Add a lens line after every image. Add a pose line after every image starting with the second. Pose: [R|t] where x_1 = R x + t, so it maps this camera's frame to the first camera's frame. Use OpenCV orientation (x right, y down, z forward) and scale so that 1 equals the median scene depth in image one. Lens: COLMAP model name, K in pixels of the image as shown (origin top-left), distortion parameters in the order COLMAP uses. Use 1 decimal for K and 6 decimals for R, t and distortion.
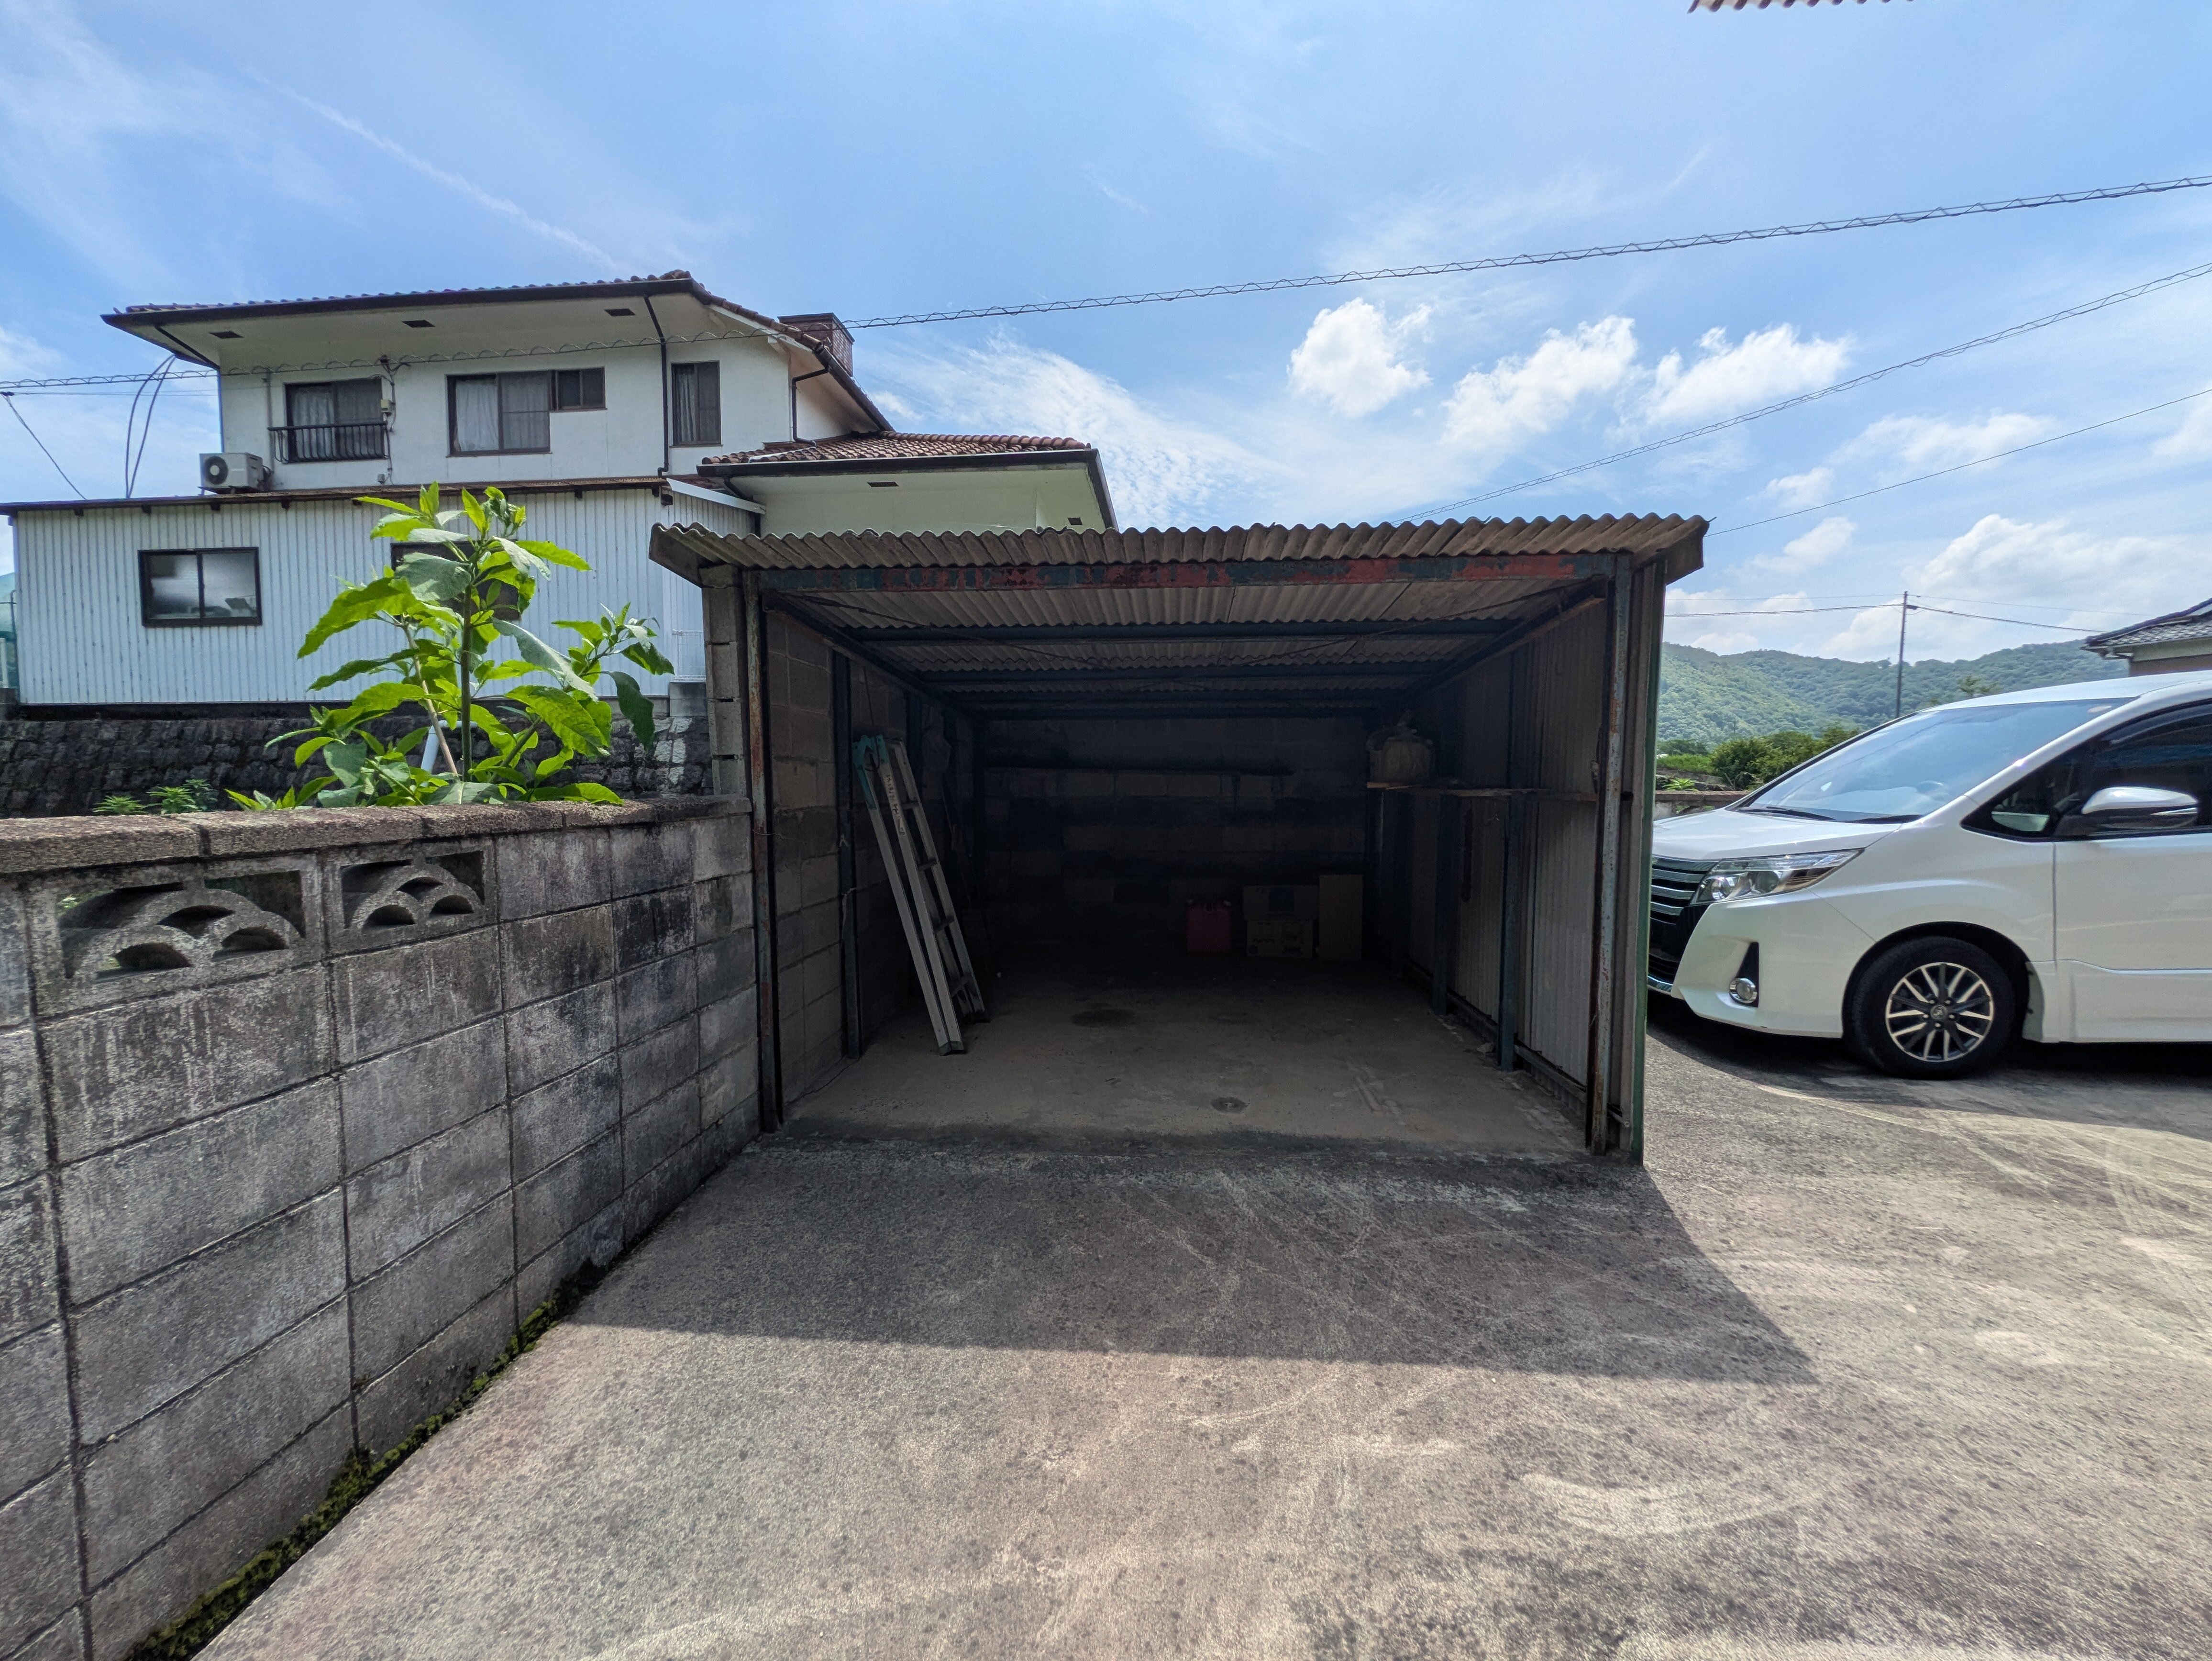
lens RADIAL K [[872.6, 0, 1106.0], [0, 872.6, 830.5], [0, 0, 1]] dist [0.001119, -0.000284]
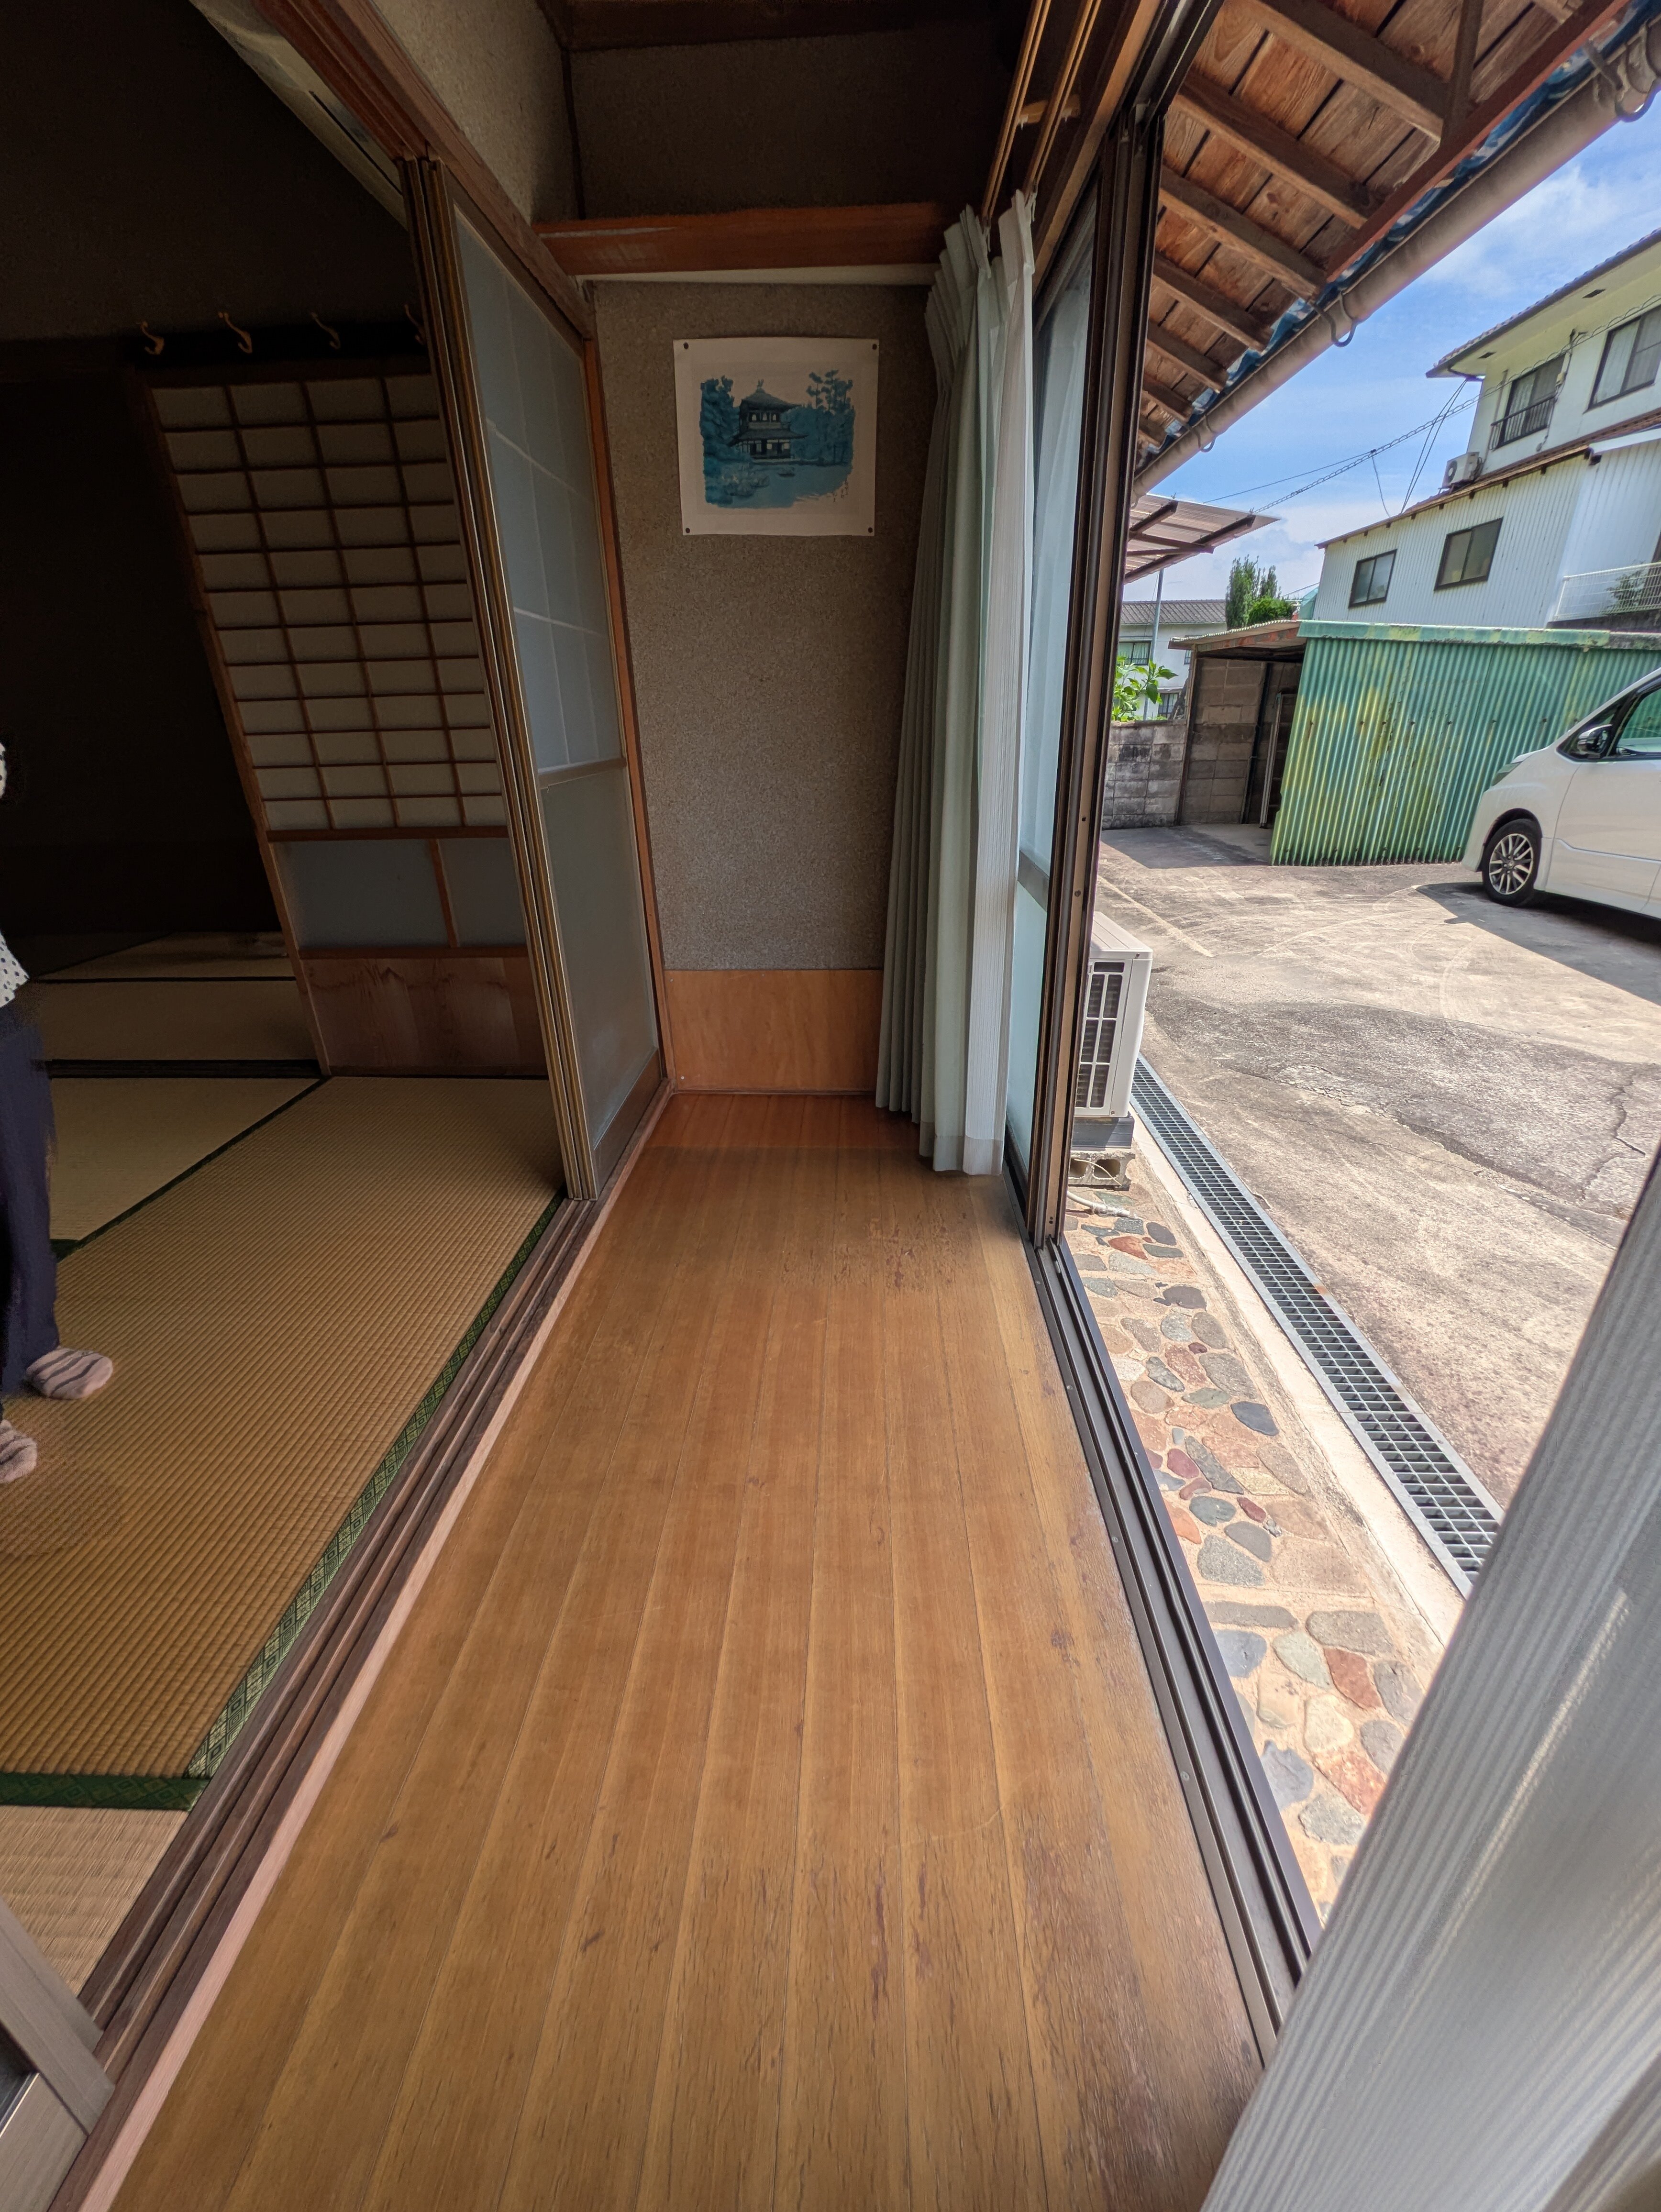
lens RADIAL K [[873.9, 0, 830.5], [0, 873.9, 1106.0], [0, 0, 1]] dist [0.000750, -0.000185]
pose [[0.045884, 0.416319, -0.908060, 0.786277], [-0.039622, 0.909061, 0.414775, -0.006830], [0.998161, 0.016948, 0.058206, -0.132437]]
